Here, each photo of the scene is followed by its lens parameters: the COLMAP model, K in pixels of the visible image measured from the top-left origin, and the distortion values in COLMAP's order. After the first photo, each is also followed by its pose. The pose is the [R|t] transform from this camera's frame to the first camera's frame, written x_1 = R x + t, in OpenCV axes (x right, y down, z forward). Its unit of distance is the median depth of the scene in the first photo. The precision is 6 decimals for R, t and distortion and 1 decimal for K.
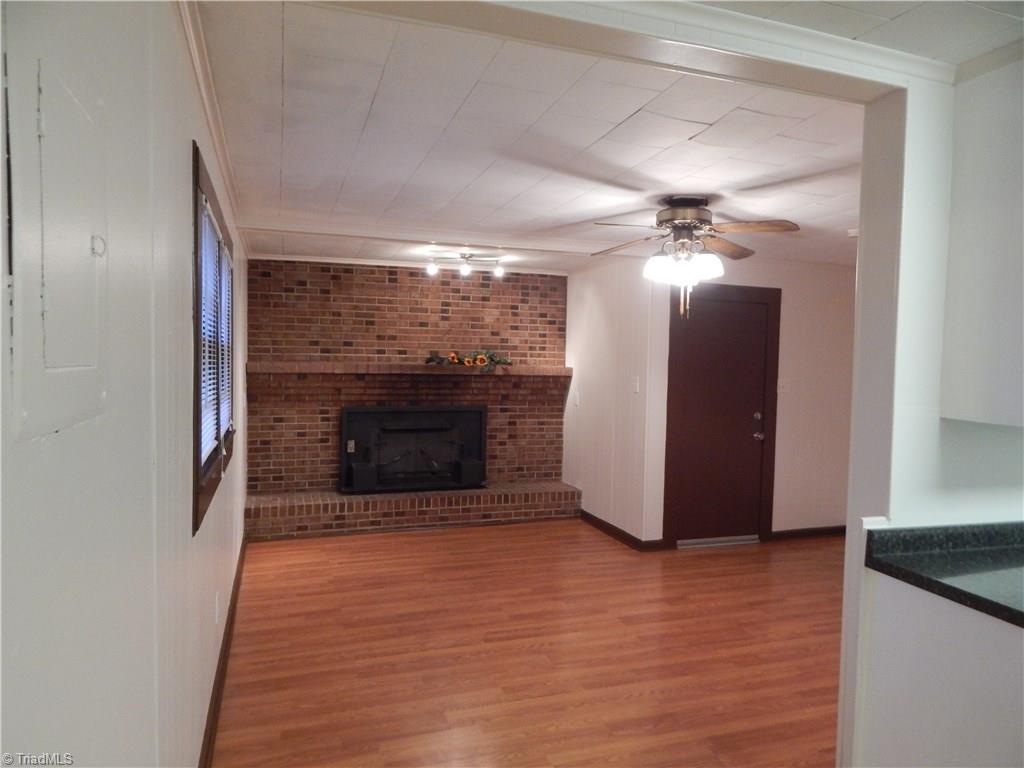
lens RADIAL K [[671.5, 0, 513.4], [0, 671.5, 377.4], [0, 0, 1]] dist [0.008424, 0.000539]
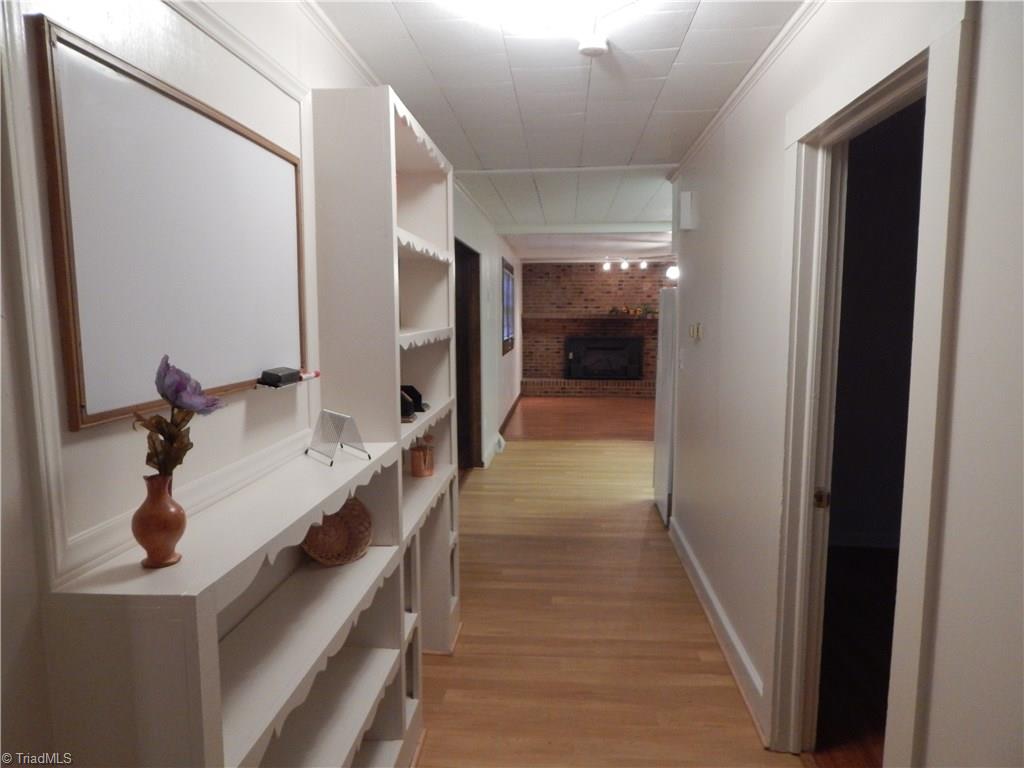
lens RADIAL K [[671.5, 0, 514.5], [0, 671.5, 386.5], [0, 0, 1]] dist [0.008424, 0.000539]
pose [[0.917298, 0.033721, -0.396771, 0.395689], [0.001345, 0.996140, 0.087770, 0.019242], [0.398199, -0.081045, 0.913712, -0.885229]]
